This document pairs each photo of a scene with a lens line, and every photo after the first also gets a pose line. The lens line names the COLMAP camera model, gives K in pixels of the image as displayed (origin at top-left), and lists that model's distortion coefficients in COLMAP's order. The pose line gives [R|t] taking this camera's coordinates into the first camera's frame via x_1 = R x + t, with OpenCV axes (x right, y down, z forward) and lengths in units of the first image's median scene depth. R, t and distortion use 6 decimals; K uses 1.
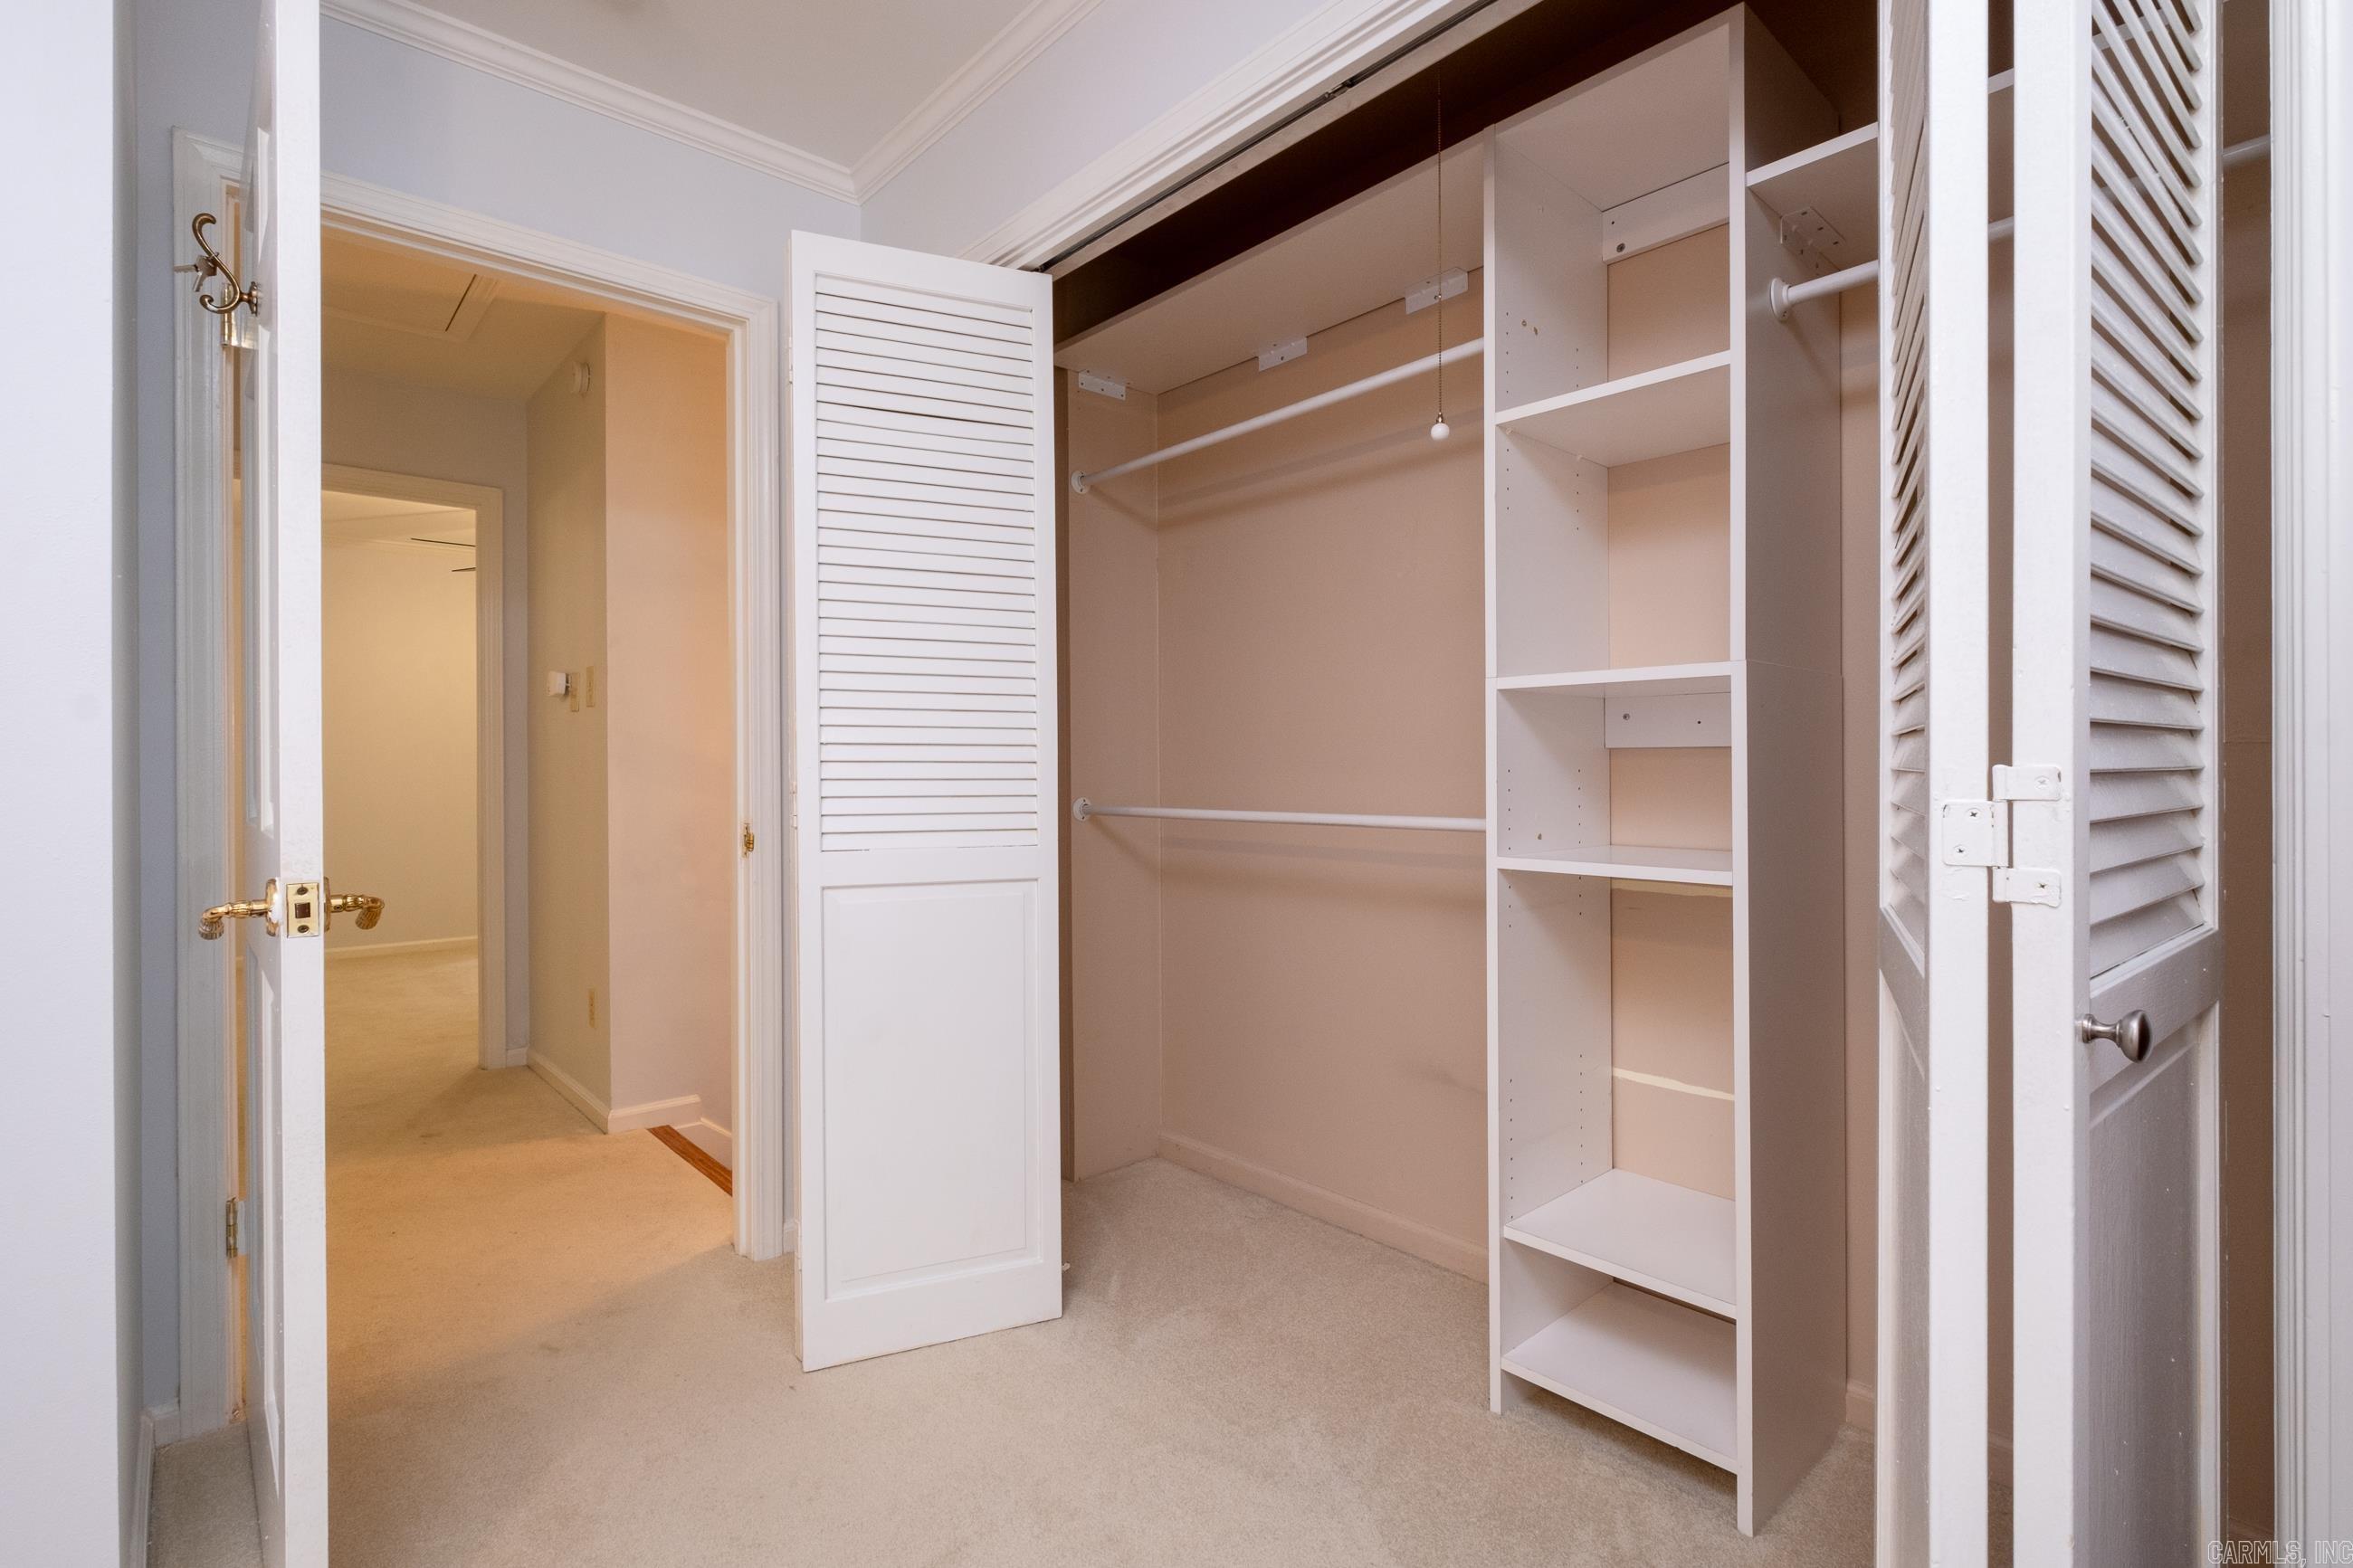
lens RADIAL K [[1028.6, 0, 1178.7], [0, 1028.6, 775.0], [0, 0, 1]] dist [-0.001459, -0.001815]
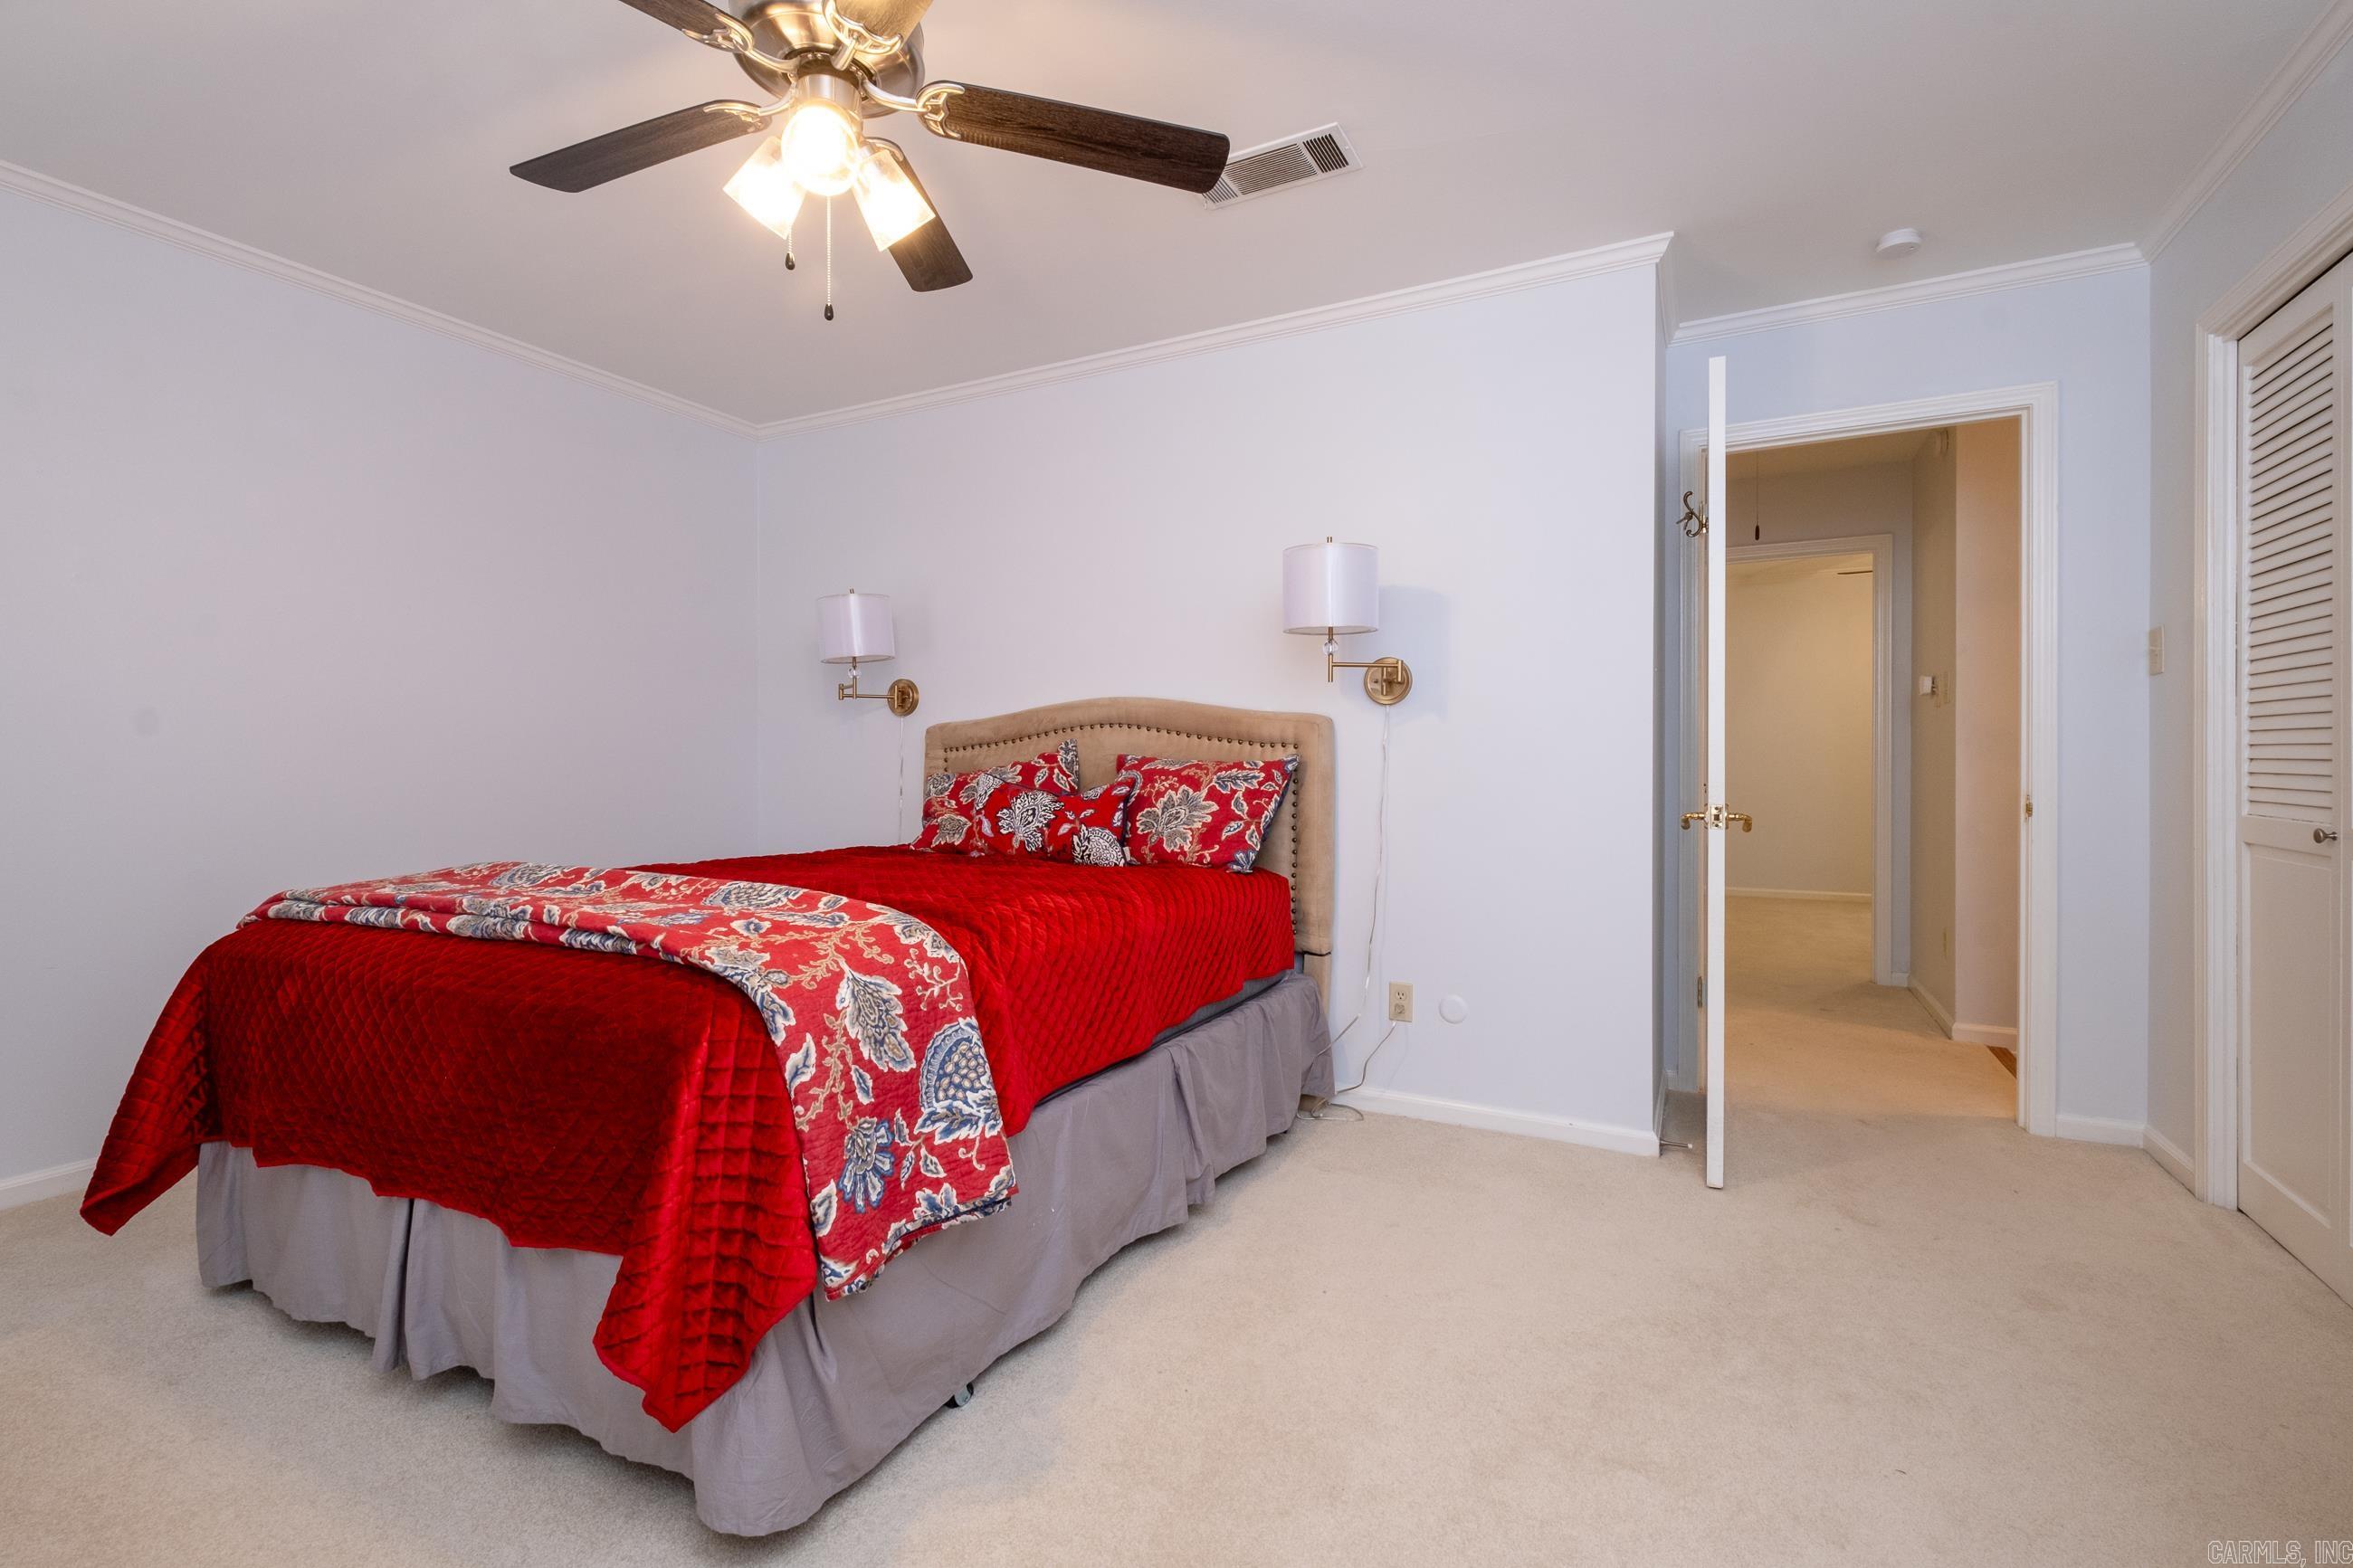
lens RADIAL K [[1028.6, 0, 1192.9], [0, 1028.6, 762.0], [0, 0, 1]] dist [-0.001459, -0.001815]
pose [[0.331710, 0.008090, -0.943347, 0.332791], [-0.003145, 0.999967, 0.007470, -0.001066], [0.943376, 0.000489, 0.331724, -0.310587]]
